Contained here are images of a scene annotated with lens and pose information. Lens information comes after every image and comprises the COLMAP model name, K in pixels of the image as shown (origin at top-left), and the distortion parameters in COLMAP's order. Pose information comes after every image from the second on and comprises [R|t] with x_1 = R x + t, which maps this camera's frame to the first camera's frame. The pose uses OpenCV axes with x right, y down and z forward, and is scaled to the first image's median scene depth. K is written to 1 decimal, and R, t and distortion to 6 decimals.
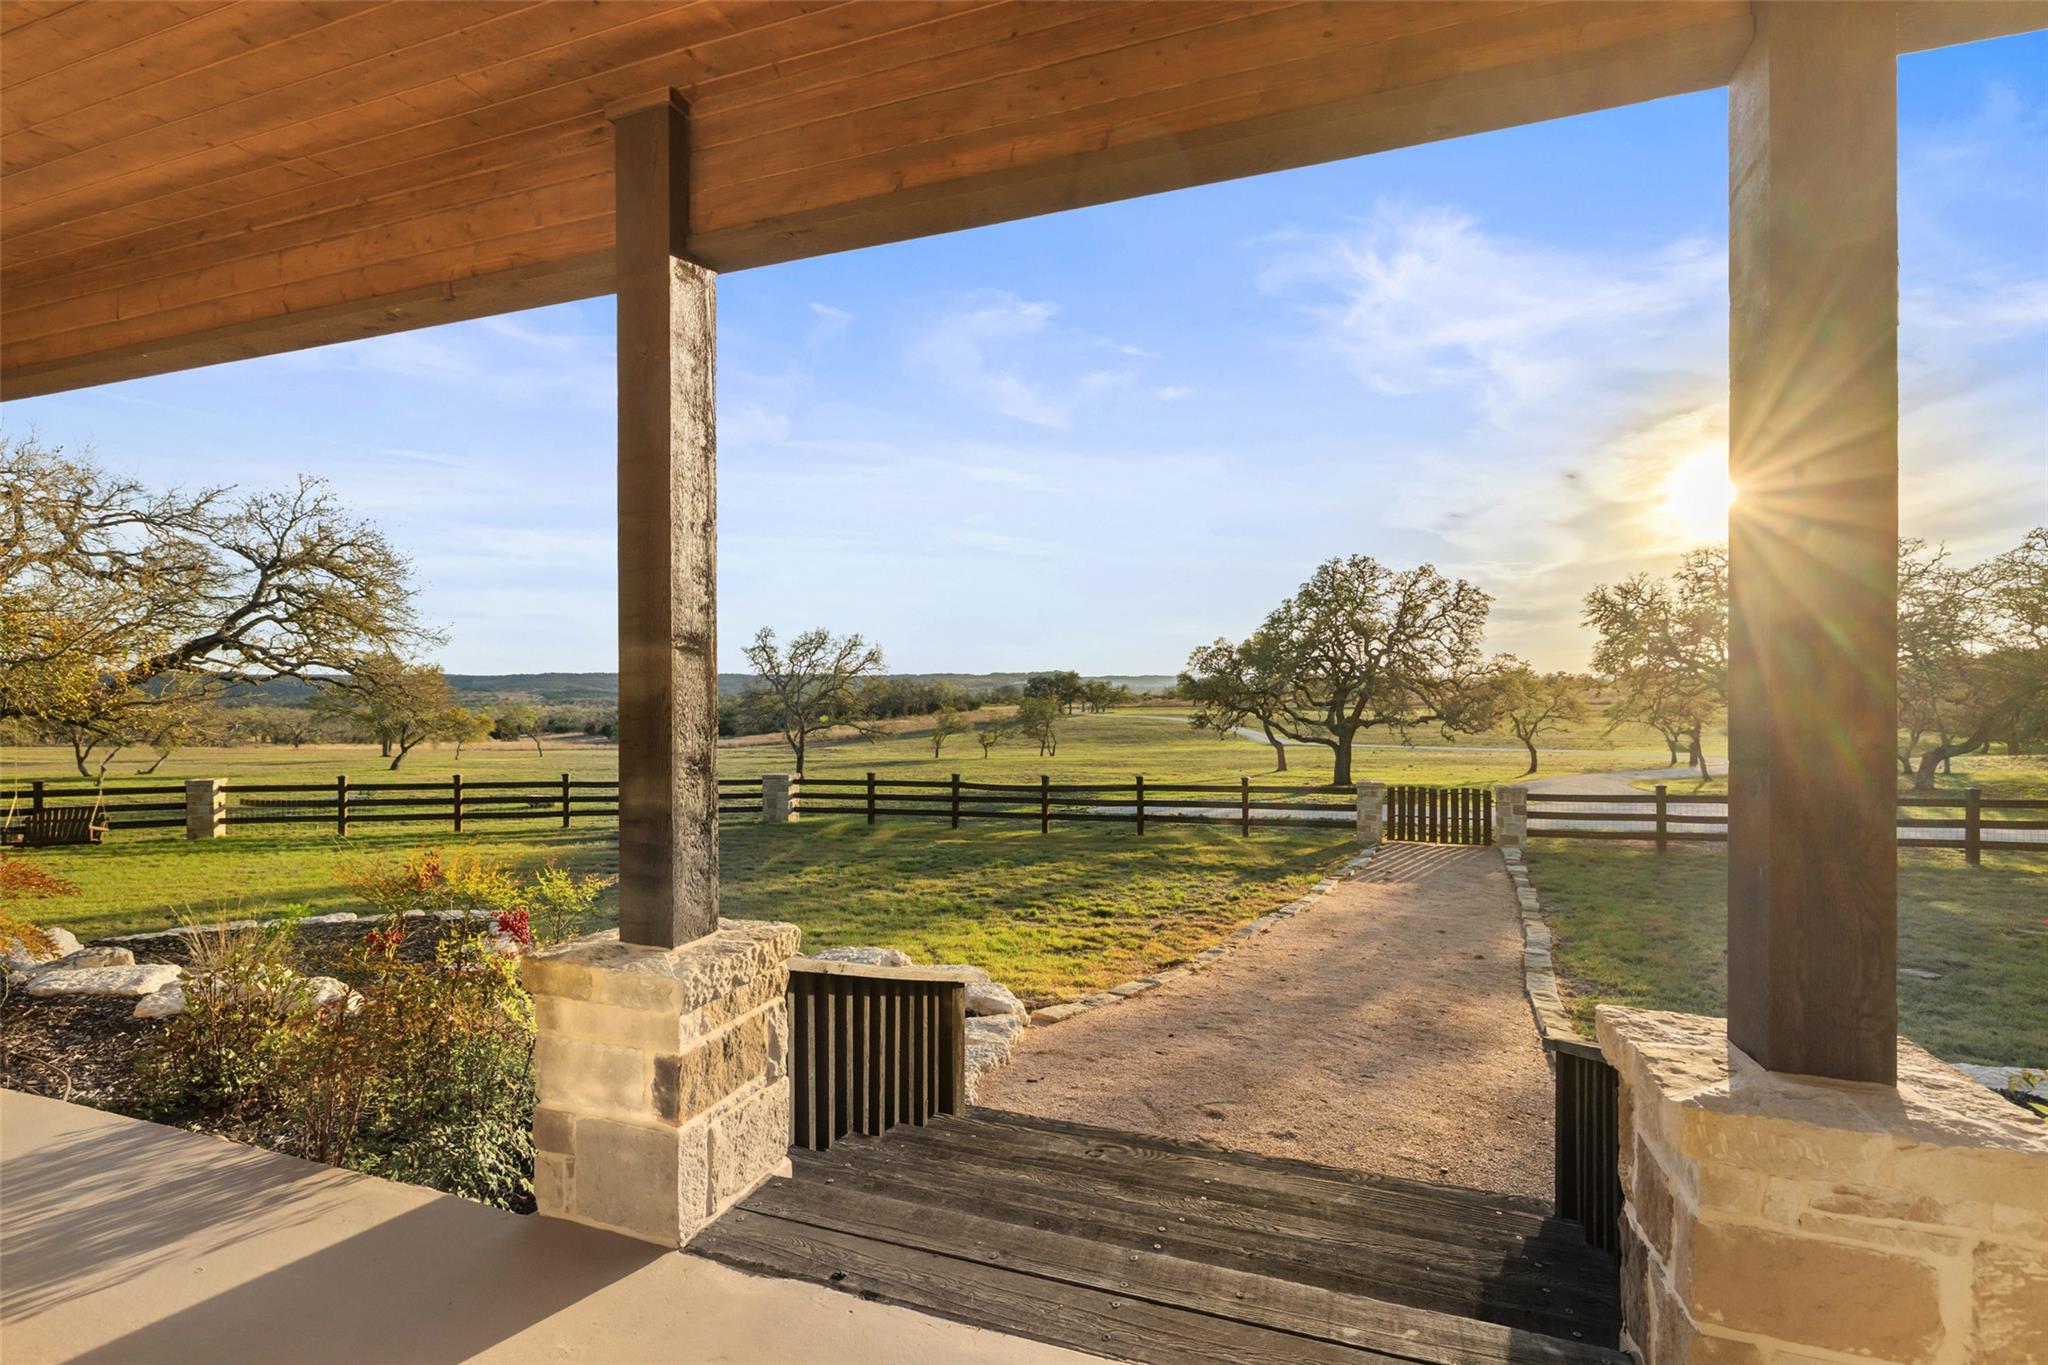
lens RADIAL K [[932.7, 0, 1021.7], [0, 932.7, 689.8], [0, 0, 1]] dist [0.000526, -0.000318]
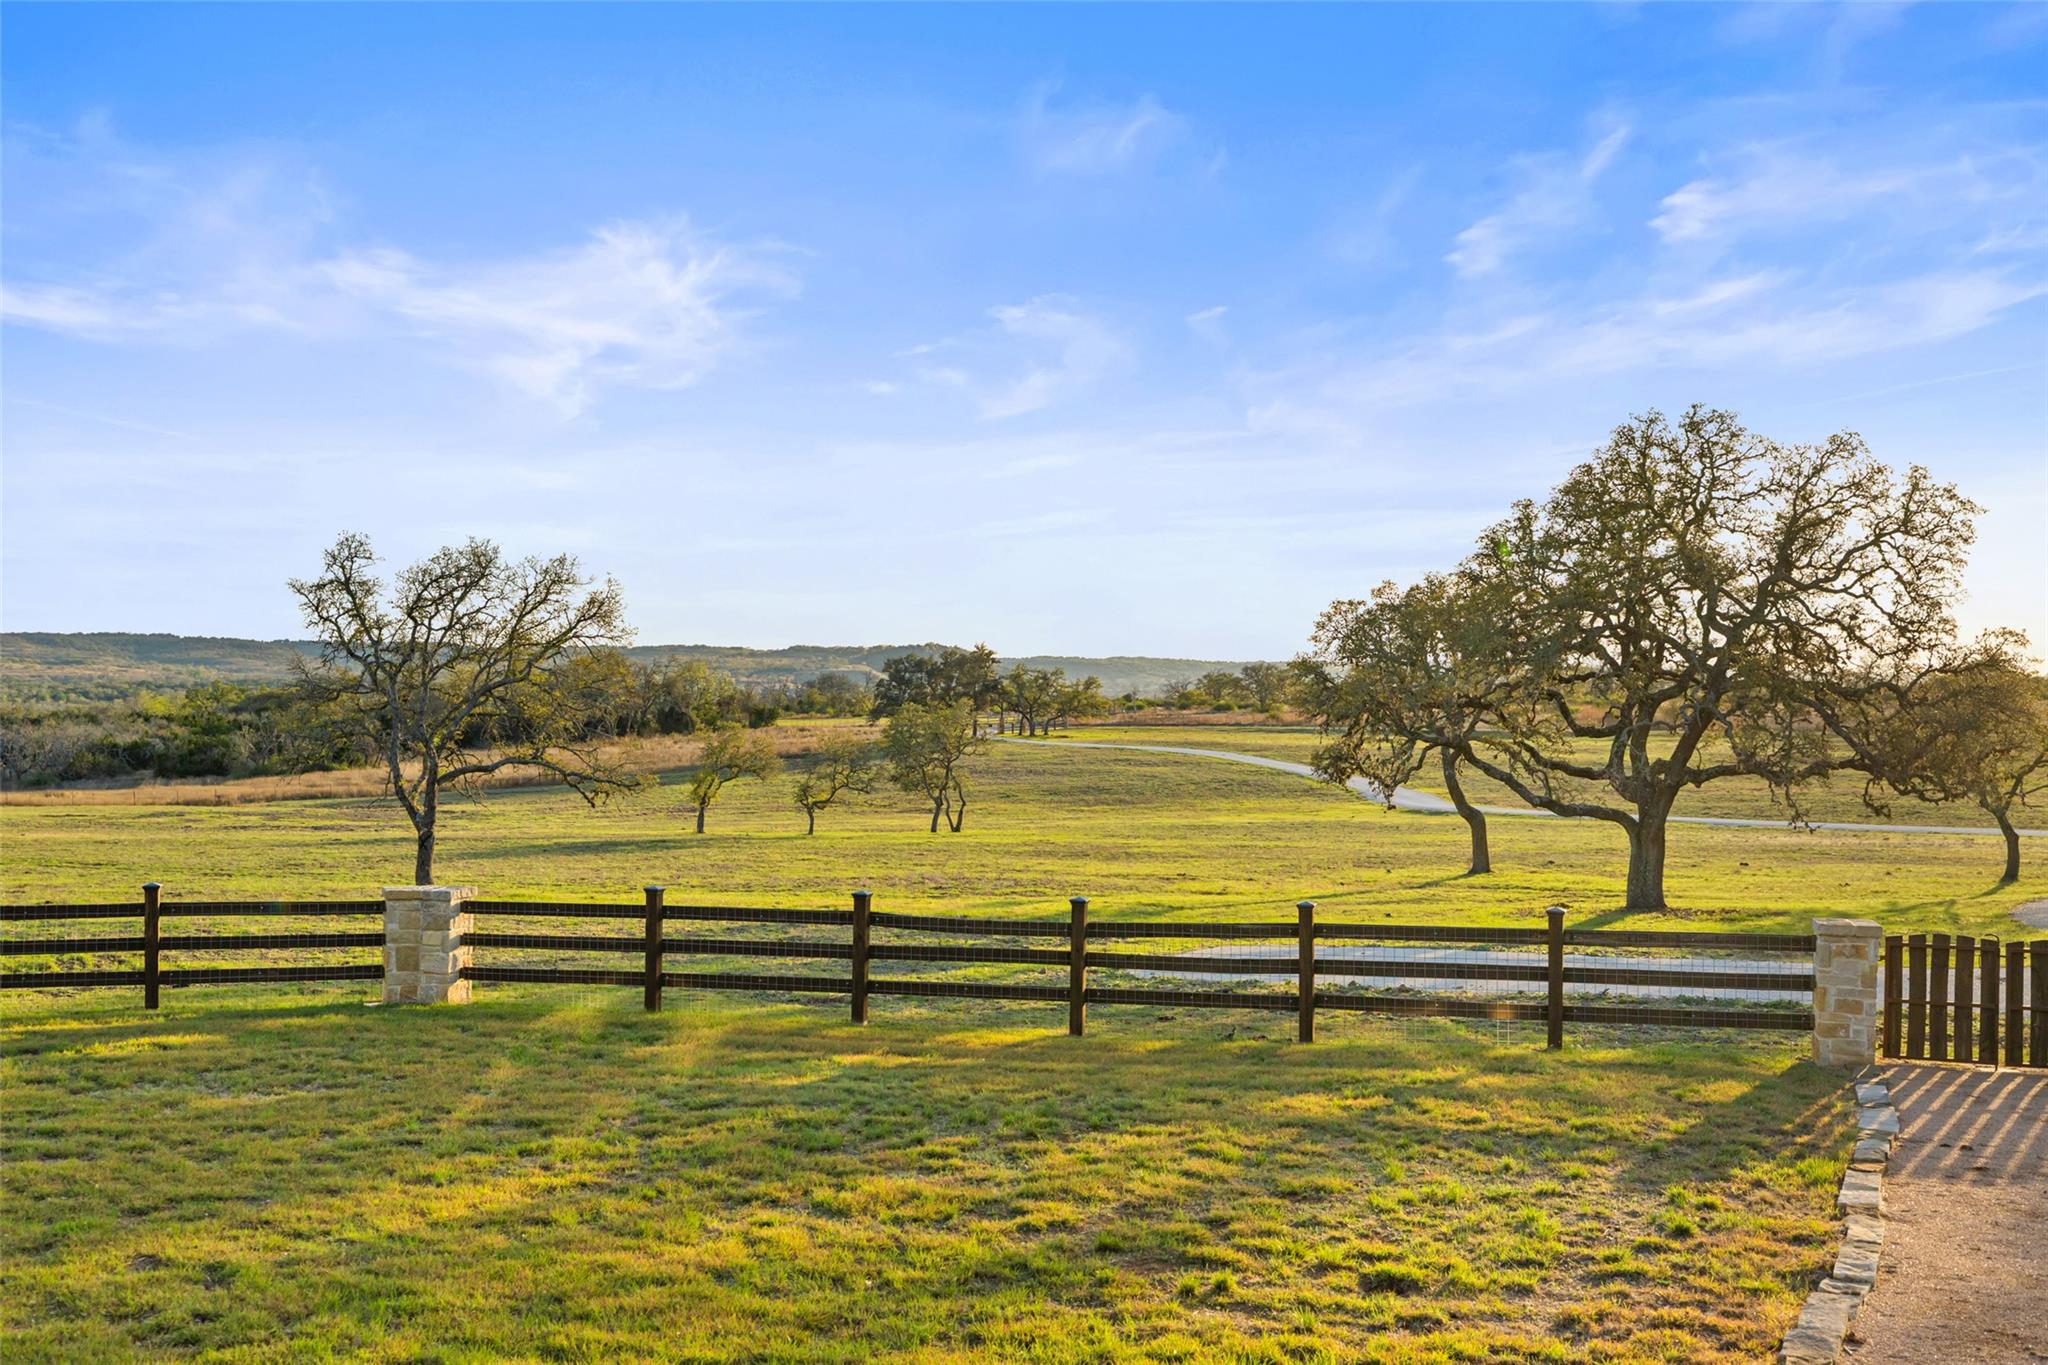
lens RADIAL K [[1979.4, 0, 1024.0], [0, 1979.4, 682.5], [0, 0, 1]] dist [0.008450, 0.001268]
pose [[0.995898, 0.015842, 0.089080, -0.073632], [-0.015776, 0.999875, -0.001446, -0.004535], [-0.089092, 0.000034, 0.996023, 0.093759]]
